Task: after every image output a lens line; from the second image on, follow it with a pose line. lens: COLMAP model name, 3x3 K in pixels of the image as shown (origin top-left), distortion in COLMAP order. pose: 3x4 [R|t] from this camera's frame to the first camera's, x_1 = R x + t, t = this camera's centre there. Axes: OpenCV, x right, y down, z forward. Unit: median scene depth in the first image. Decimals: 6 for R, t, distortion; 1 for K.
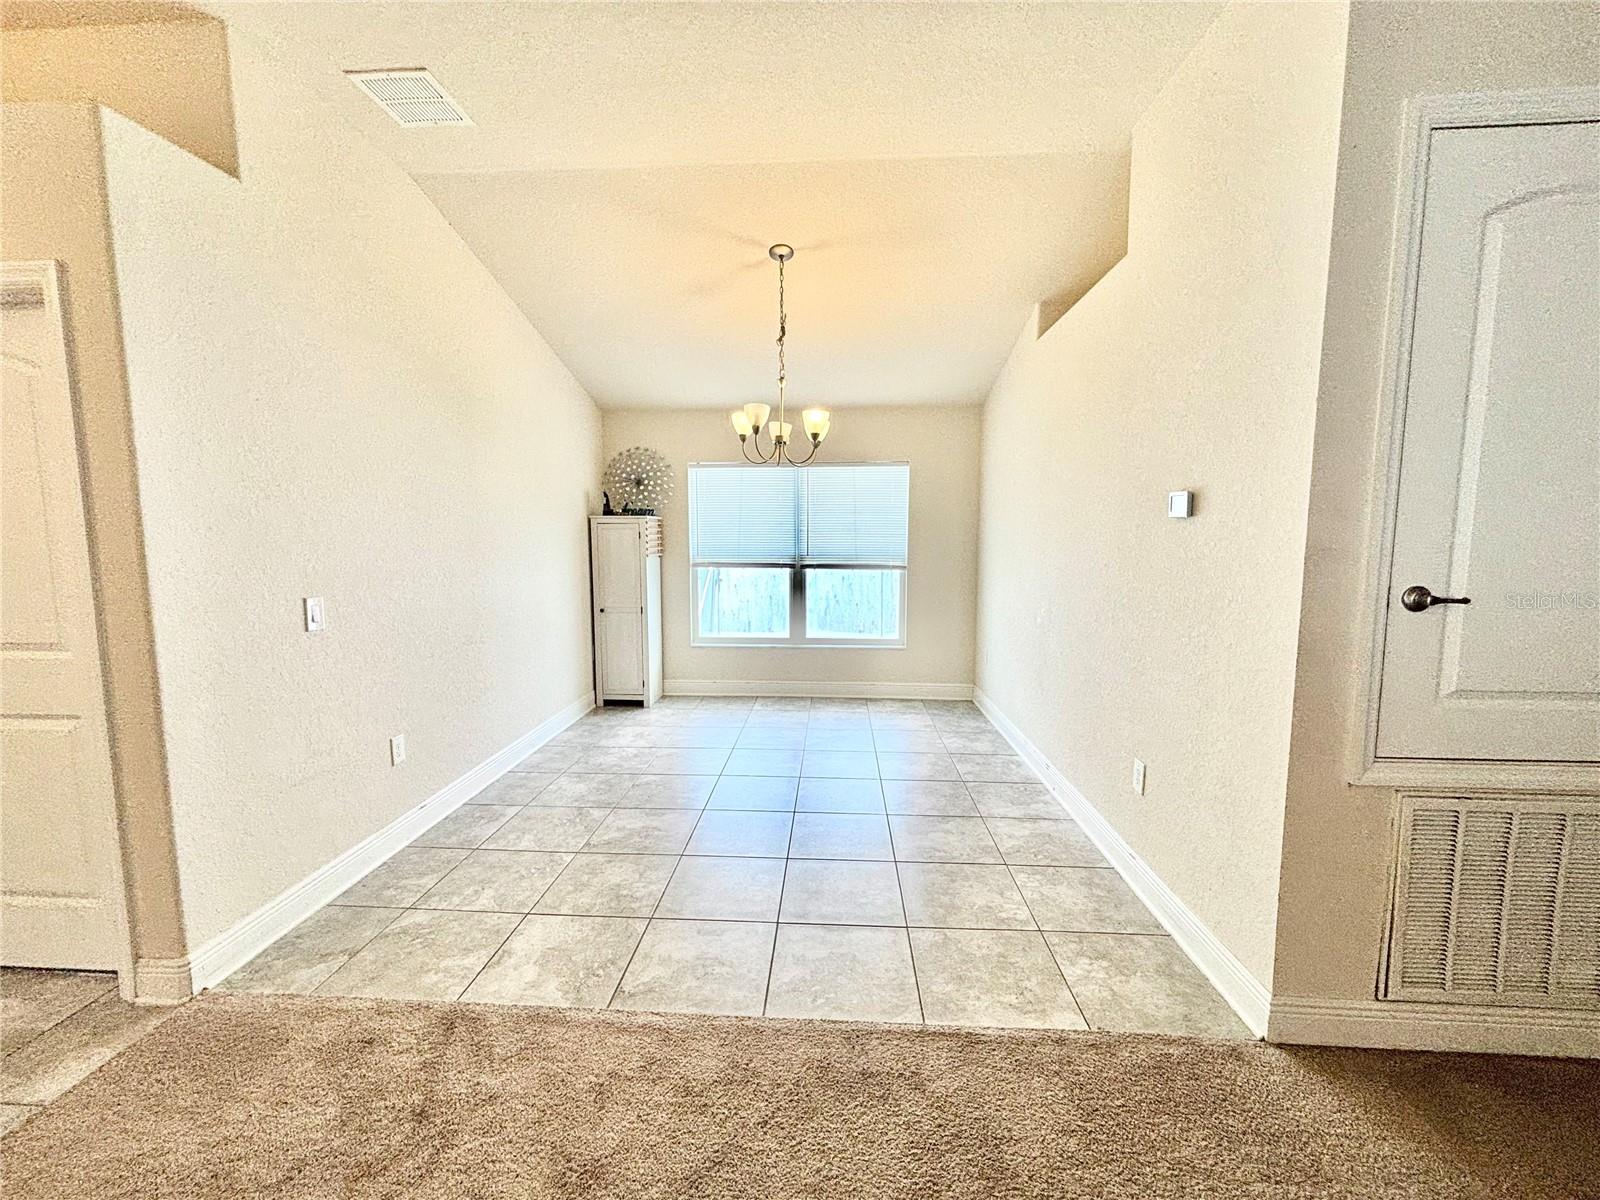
lens RADIAL K [[644.8, 0, 793.2], [0, 644.8, 603.8], [0, 0, 1]] dist [0.001721, -0.000450]
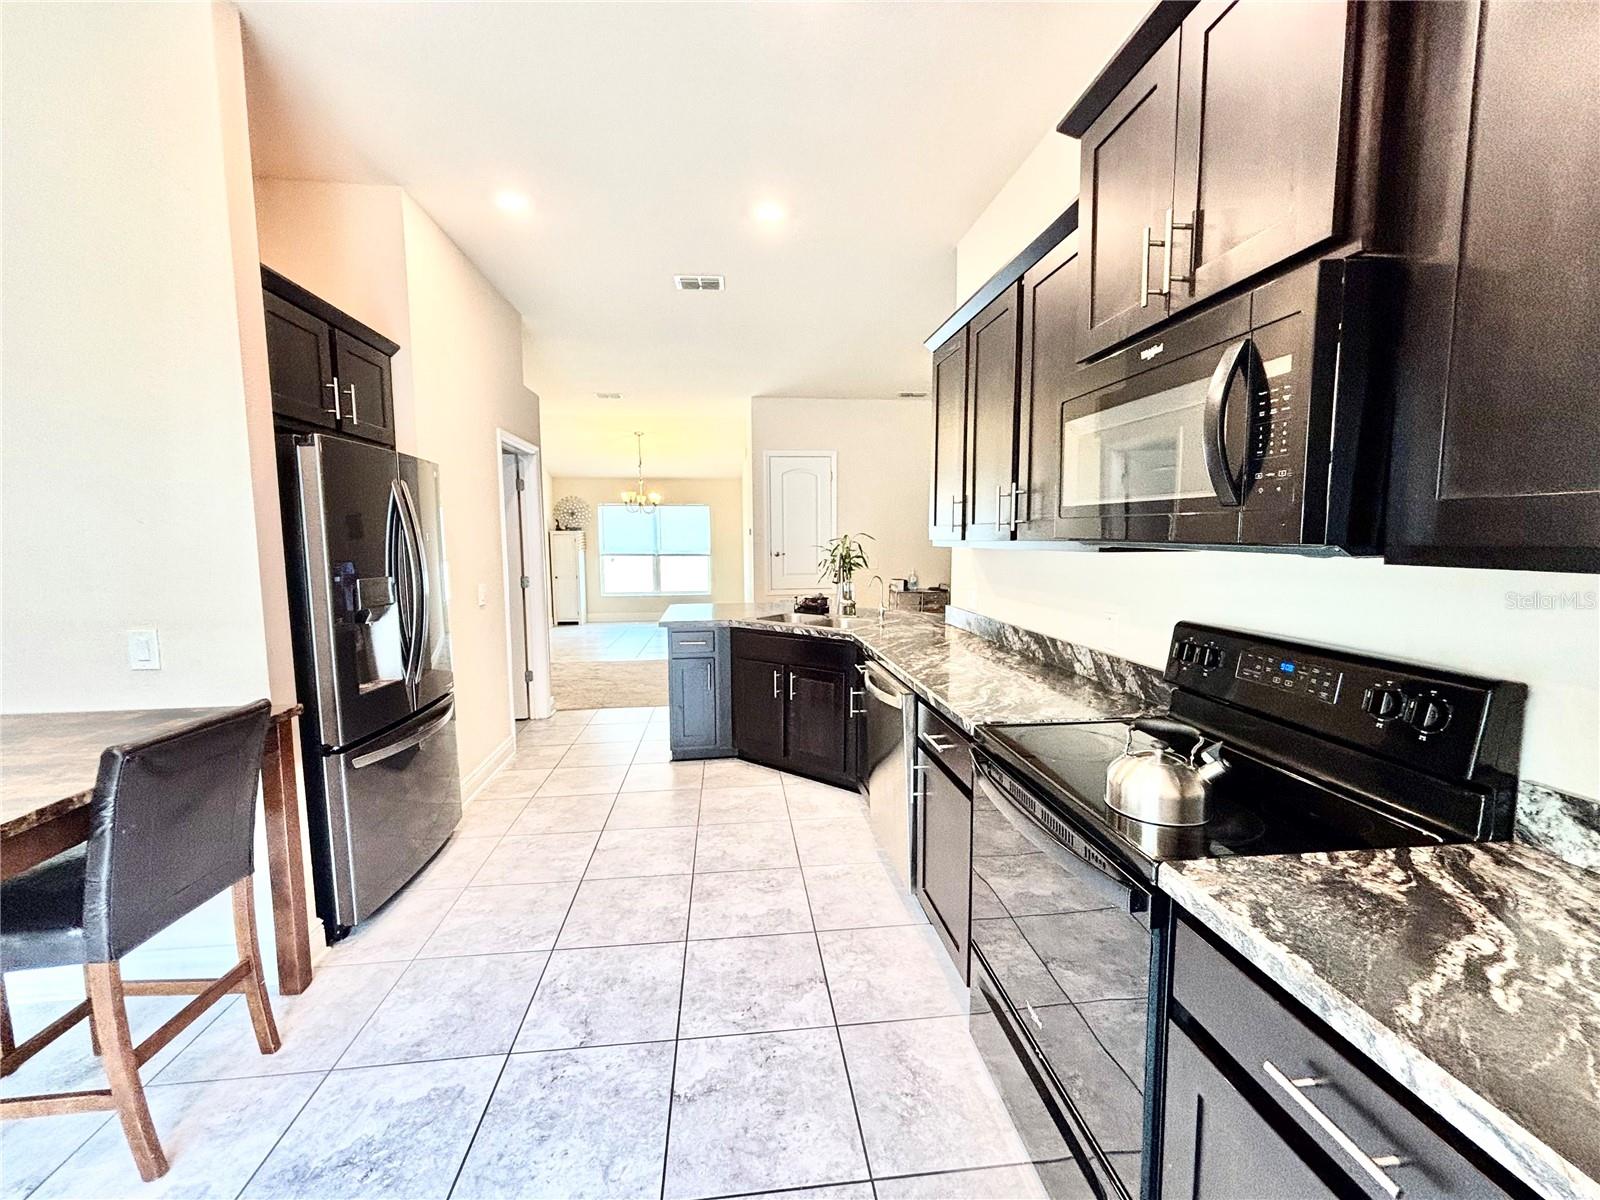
lens RADIAL K [[644.8, 0, 792.0], [0, 644.8, 599.4], [0, 0, 1]] dist [0.001721, -0.000450]
pose [[0.986005, -0.021495, 0.165326, 0.095189], [0.023184, 0.999697, -0.008293, 0.109980], [-0.165098, 0.012010, 0.986204, -1.093529]]
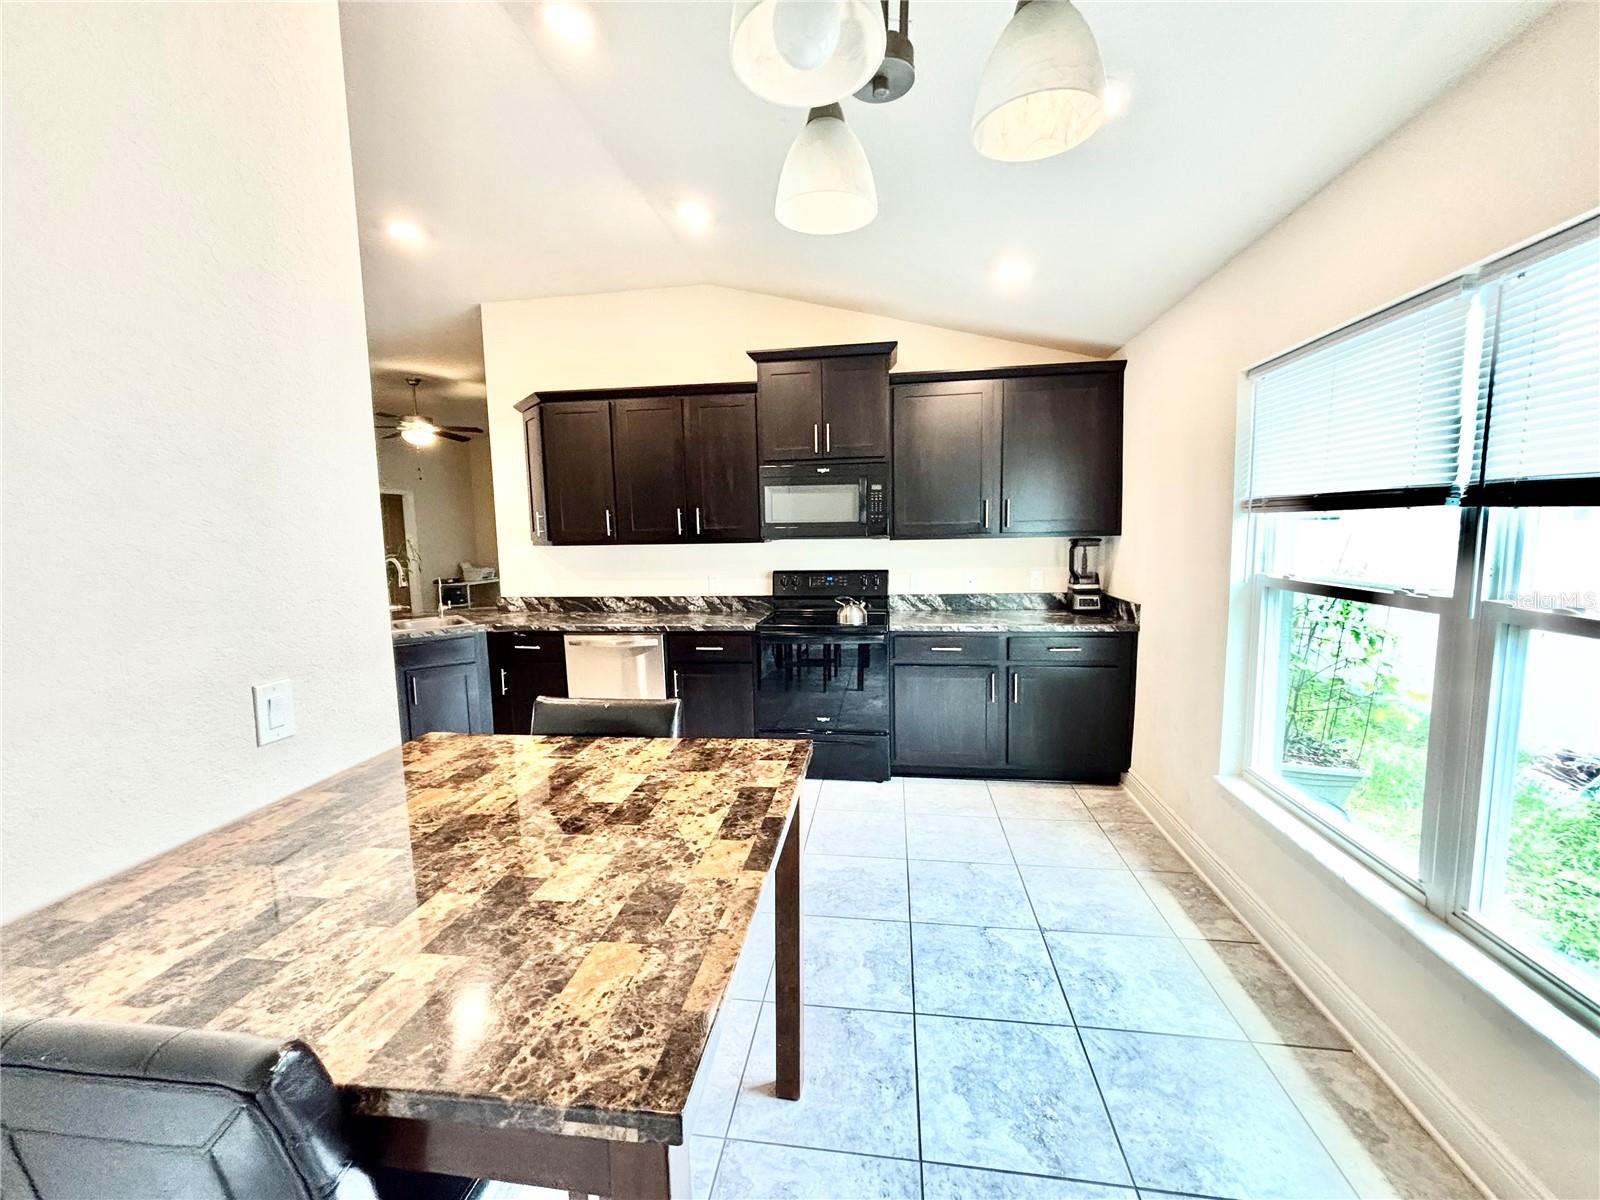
lens RADIAL K [[644.8, 0, 801.7], [0, 644.8, 599.4], [0, 0, 1]] dist [0.001721, -0.000450]
pose [[0.075535, -0.095998, 0.992511, -0.482259], [0.123486, 0.988594, 0.086221, 0.092345], [-0.989467, 0.116048, 0.086528, -0.880704]]
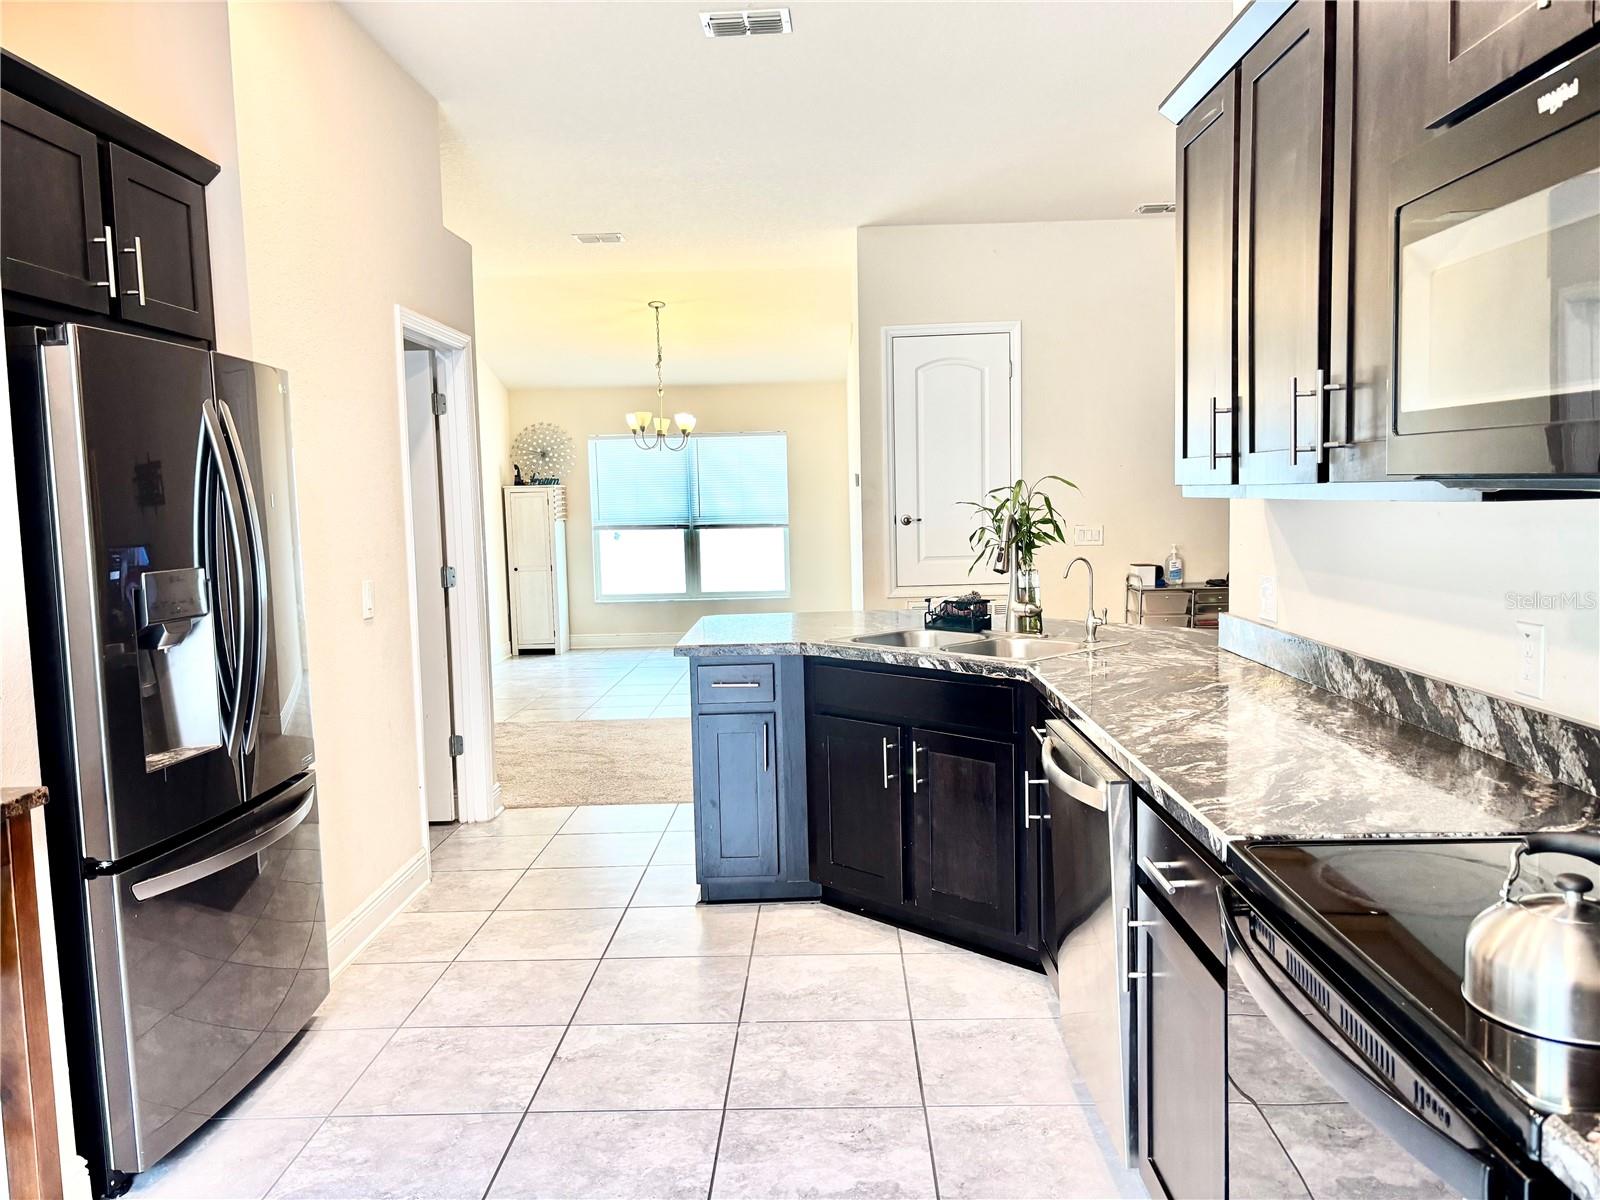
lens RADIAL K [[1205.7, 0, 800.6], [0, 1205.7, 598.7], [0, 0, 1]] dist [0.035795, -0.031039]
pose [[0.998937, -0.028192, 0.036474, 0.119878], [0.028900, 0.999401, -0.019020, 0.112885], [-0.035916, 0.020054, 0.999154, -1.100120]]
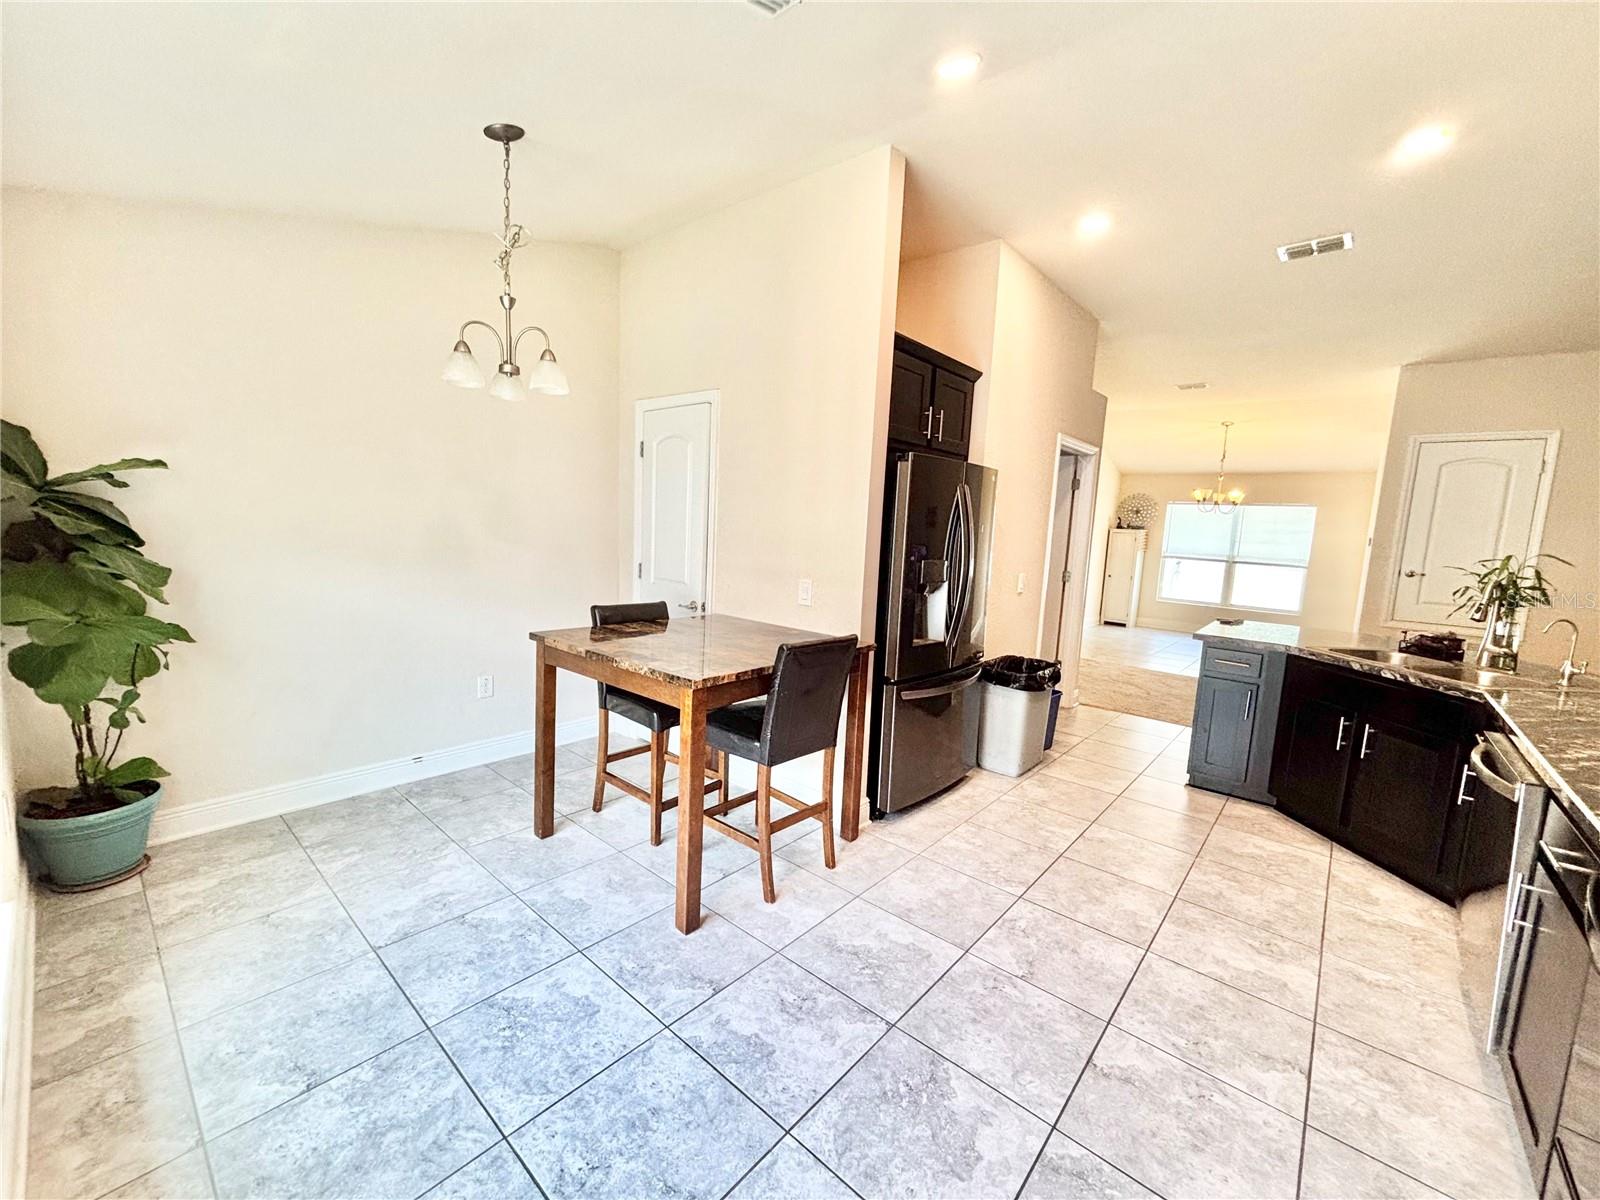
lens RADIAL K [[644.8, 0, 794.3], [0, 644.8, 598.5], [0, 0, 1]] dist [0.001721, -0.000450]
pose [[0.789520, 0.111921, -0.603433, 0.143121], [-0.112270, 0.992978, 0.037279, 0.111680], [0.603369, 0.038315, 0.796542, -1.147989]]
